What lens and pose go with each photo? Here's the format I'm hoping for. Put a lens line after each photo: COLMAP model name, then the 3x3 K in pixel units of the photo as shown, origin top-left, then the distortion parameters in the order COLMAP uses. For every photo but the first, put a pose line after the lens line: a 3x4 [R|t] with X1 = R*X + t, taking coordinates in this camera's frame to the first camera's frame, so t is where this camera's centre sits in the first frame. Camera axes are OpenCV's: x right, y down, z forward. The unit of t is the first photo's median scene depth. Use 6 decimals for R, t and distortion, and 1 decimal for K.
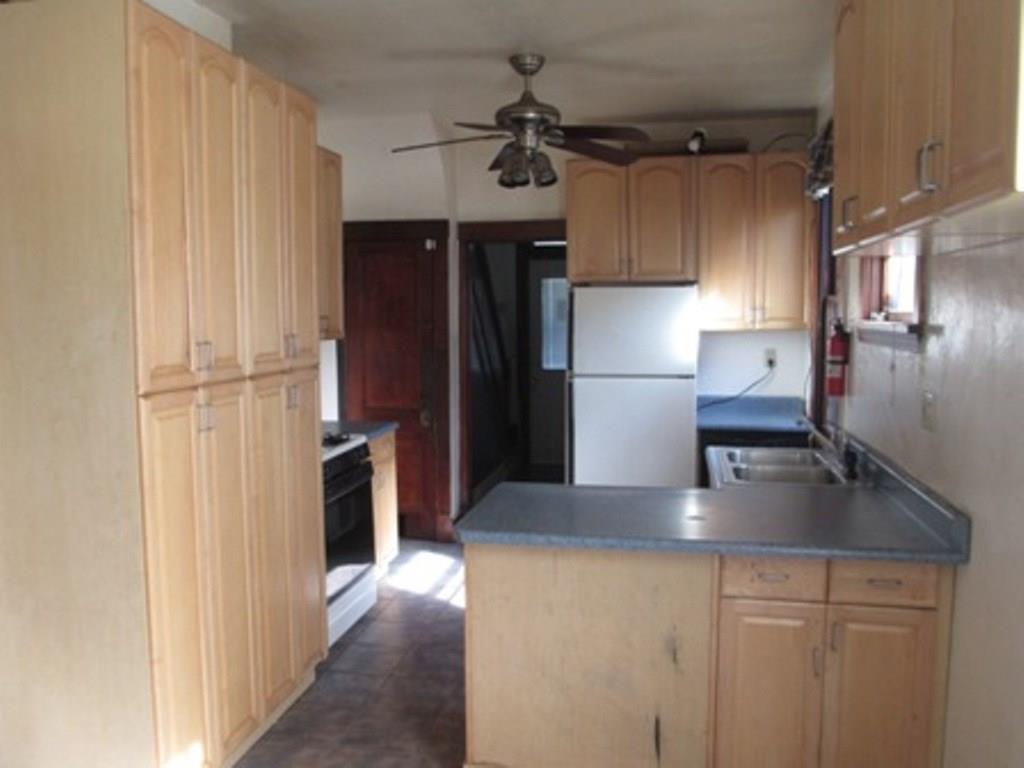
lens RADIAL K [[852.7, 0, 511.9], [0, 852.7, 380.3], [0, 0, 1]] dist [-0.048893, -0.003122]
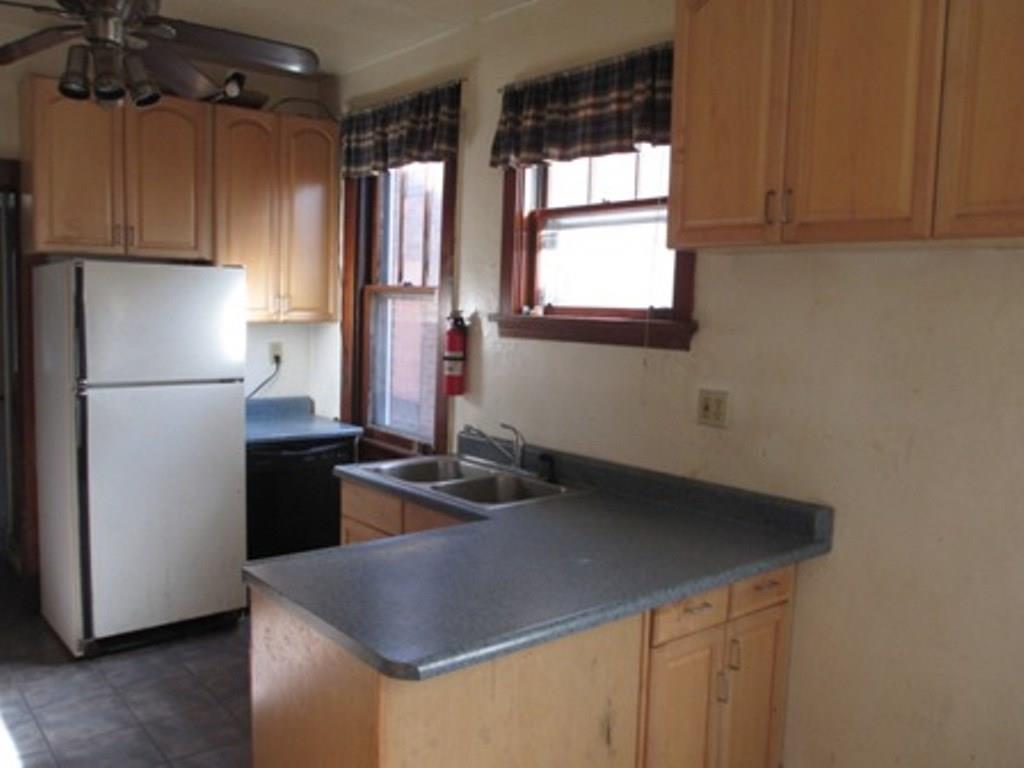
lens RADIAL K [[852.7, 0, 511.0], [0, 852.7, 389.0], [0, 0, 1]] dist [-0.048893, -0.003122]
pose [[0.634974, -0.054657, 0.770598, -0.232731], [0.034960, 0.998505, 0.042015, -0.019779], [-0.771742, 0.000262, 0.635935, 0.281248]]
